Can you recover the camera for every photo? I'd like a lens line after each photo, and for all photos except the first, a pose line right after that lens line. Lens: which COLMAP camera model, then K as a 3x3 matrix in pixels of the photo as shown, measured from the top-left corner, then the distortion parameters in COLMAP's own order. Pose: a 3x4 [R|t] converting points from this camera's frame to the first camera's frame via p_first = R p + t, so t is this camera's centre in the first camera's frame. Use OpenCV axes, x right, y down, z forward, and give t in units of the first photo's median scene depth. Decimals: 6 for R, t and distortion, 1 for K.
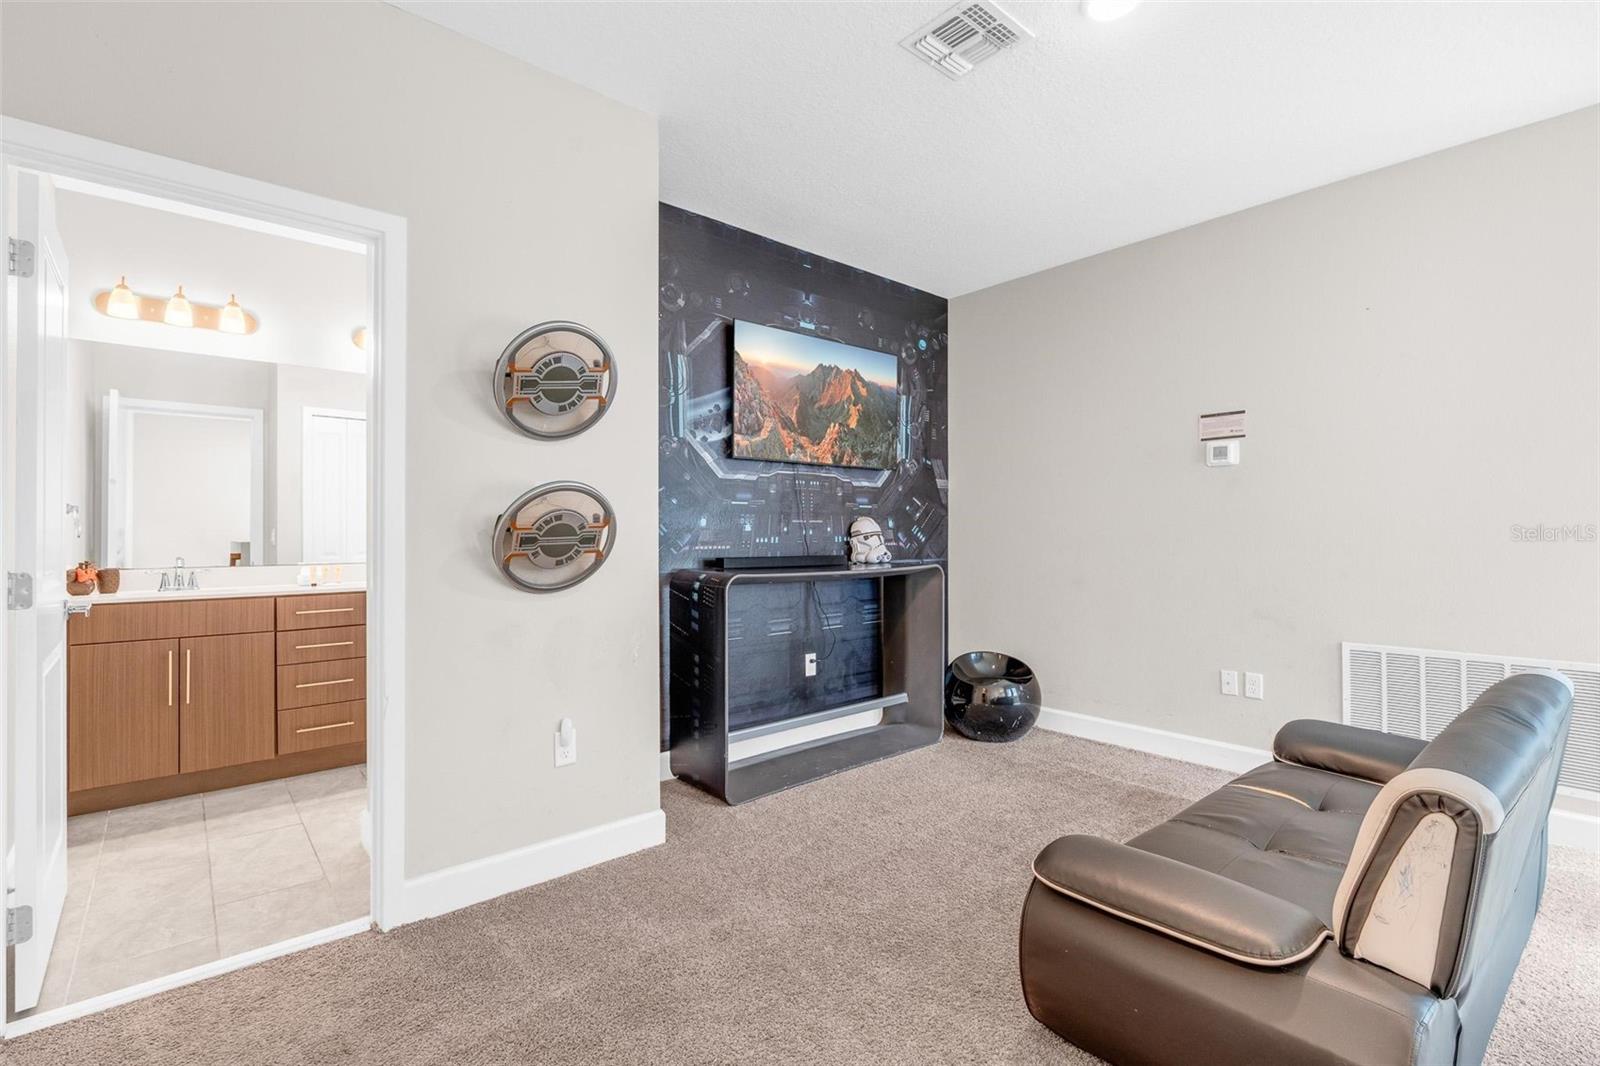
lens RADIAL K [[730.3, 0, 812.1], [0, 730.3, 534.2], [0, 0, 1]] dist [-0.008830, 0.003173]
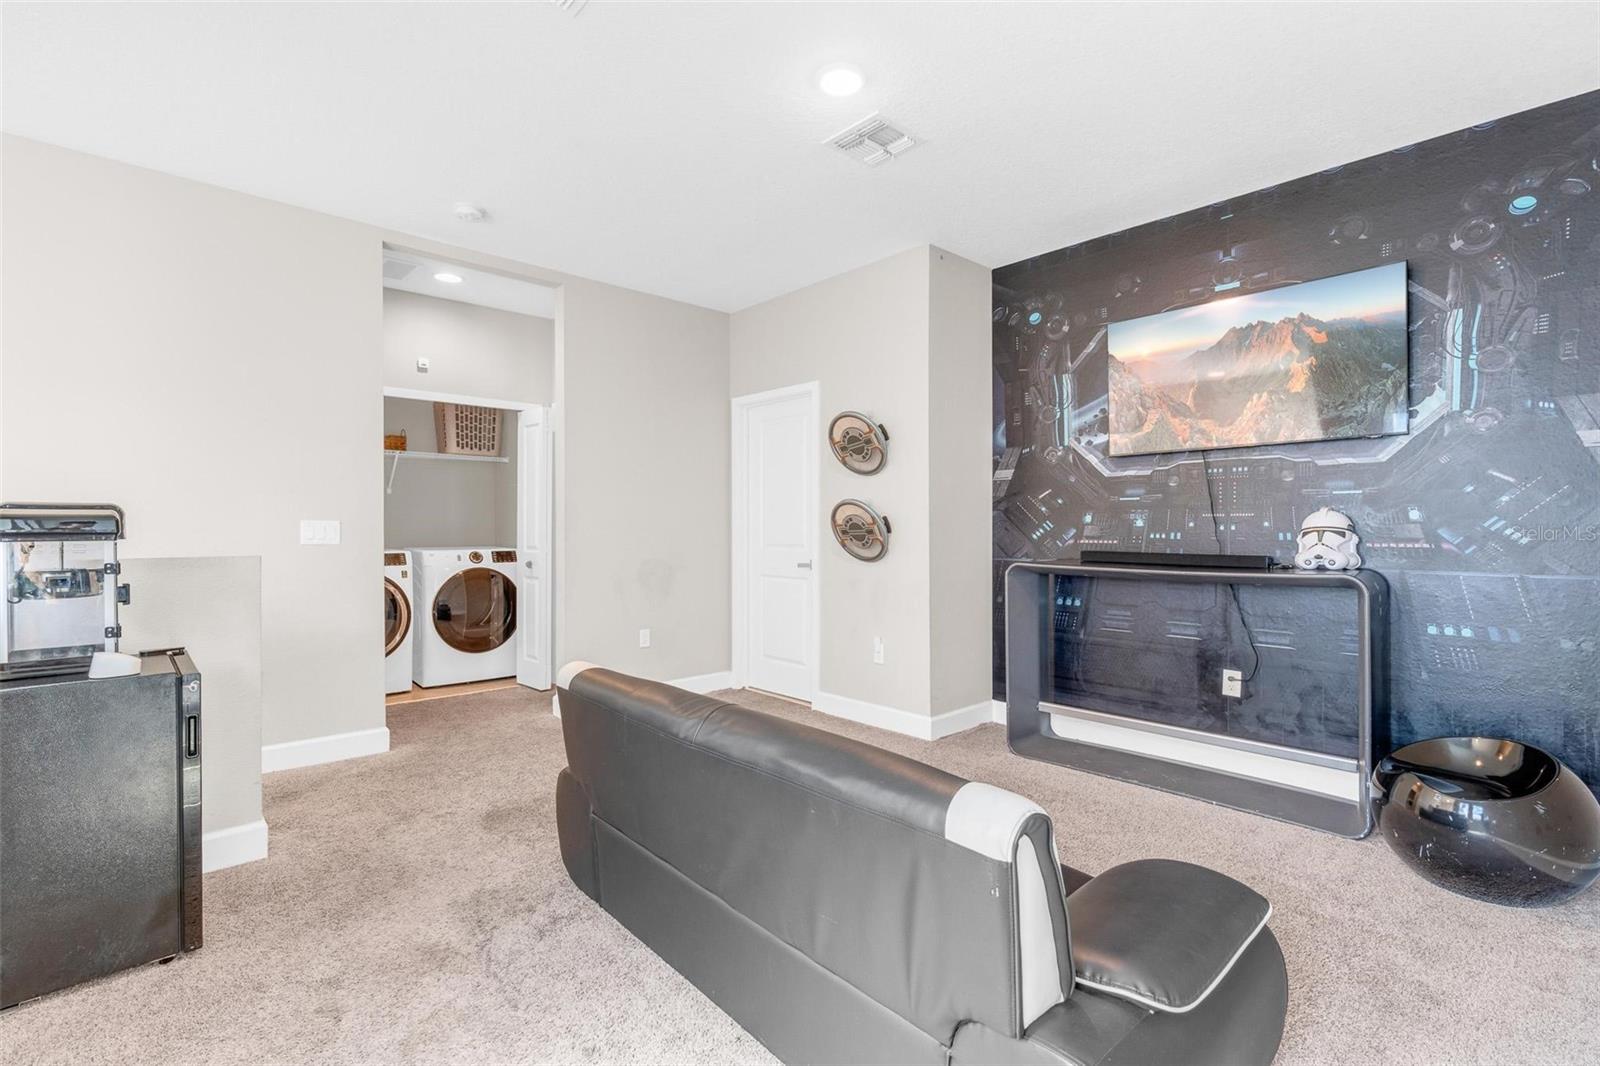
lens RADIAL K [[730.3, 0, 799.1], [0, 730.3, 532.8], [0, 0, 1]] dist [-0.008830, 0.003173]
pose [[0.024462, 0.010797, -0.999642, 0.867635], [0.001905, 0.999939, 0.010847, -0.007035], [0.999699, -0.002169, 0.024440, 0.492728]]
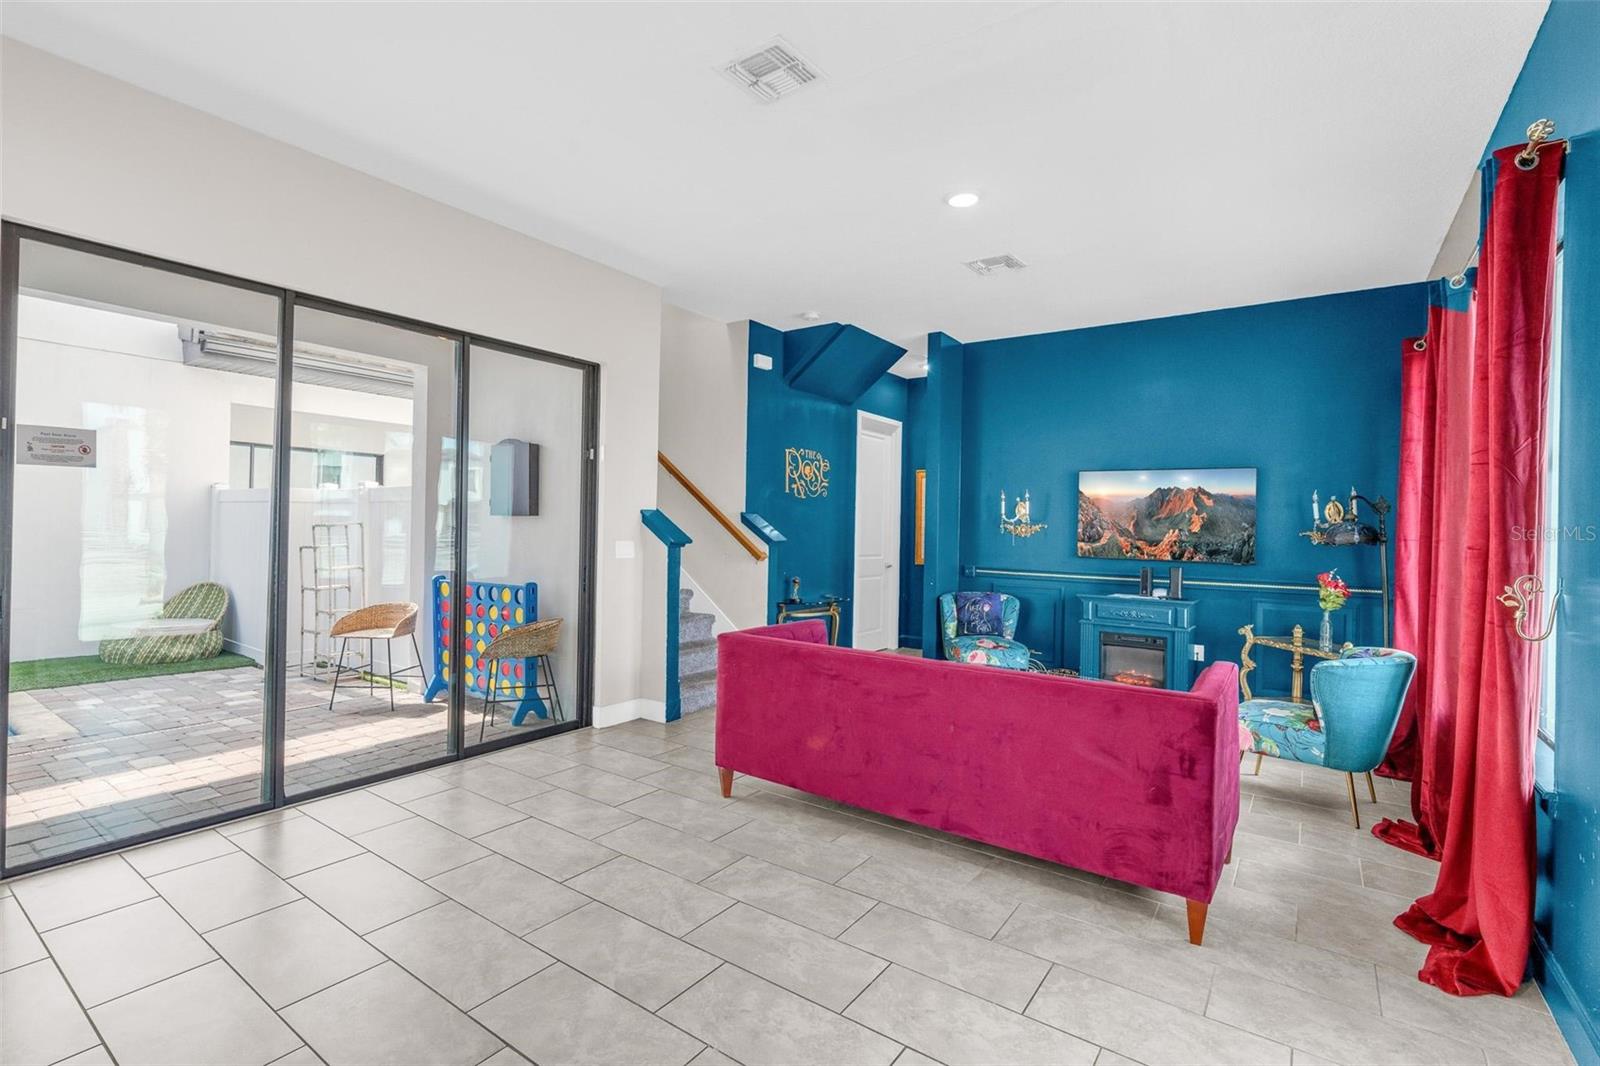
lens RADIAL K [[730.3, 0, 785.7], [0, 730.3, 528.5], [0, 0, 1]] dist [-0.008830, 0.003173]
pose [[0.218261, 0.019573, -0.975694, 1.242806], [-0.029032, 0.999487, 0.013556, -0.159279], [0.975458, 0.025367, 0.218717, 0.009783]]
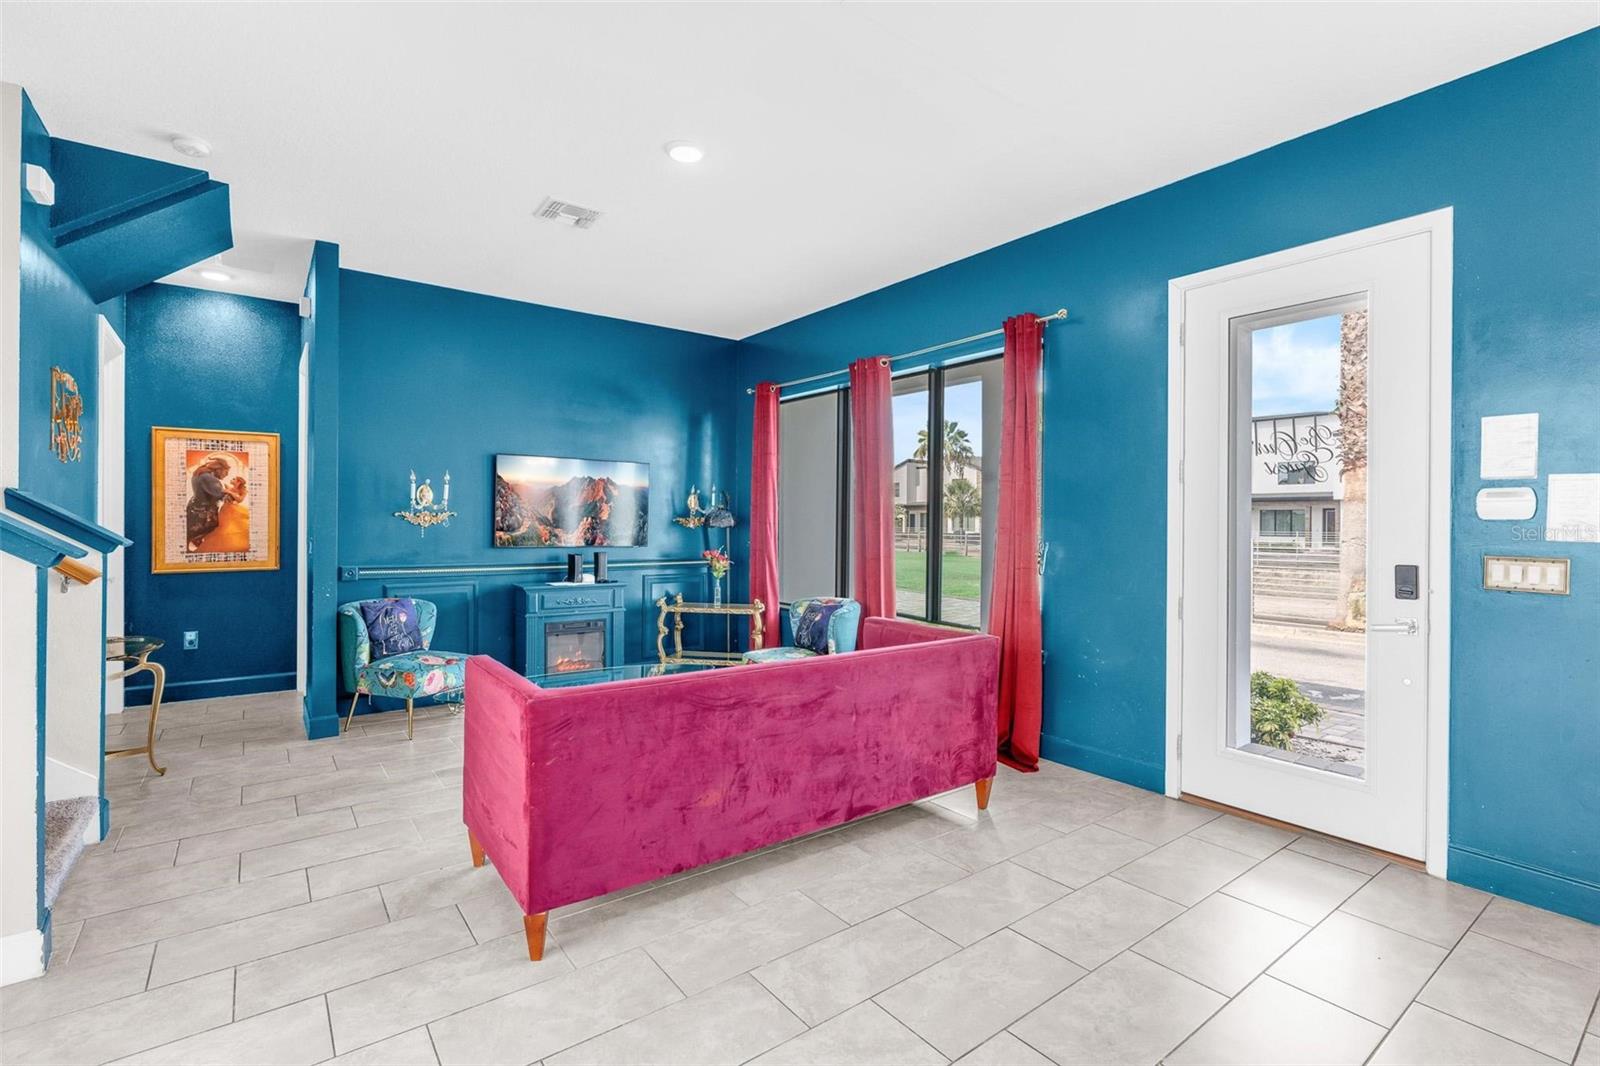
lens RADIAL K [[730.3, 0, 801.2], [0, 730.3, 529.8], [0, 0, 1]] dist [-0.008830, 0.003173]
pose [[0.996302, 0.019402, -0.083705, 0.590971], [-0.019279, 0.999812, 0.002279, -0.145437], [0.083734, -0.000657, 0.996488, -0.394390]]
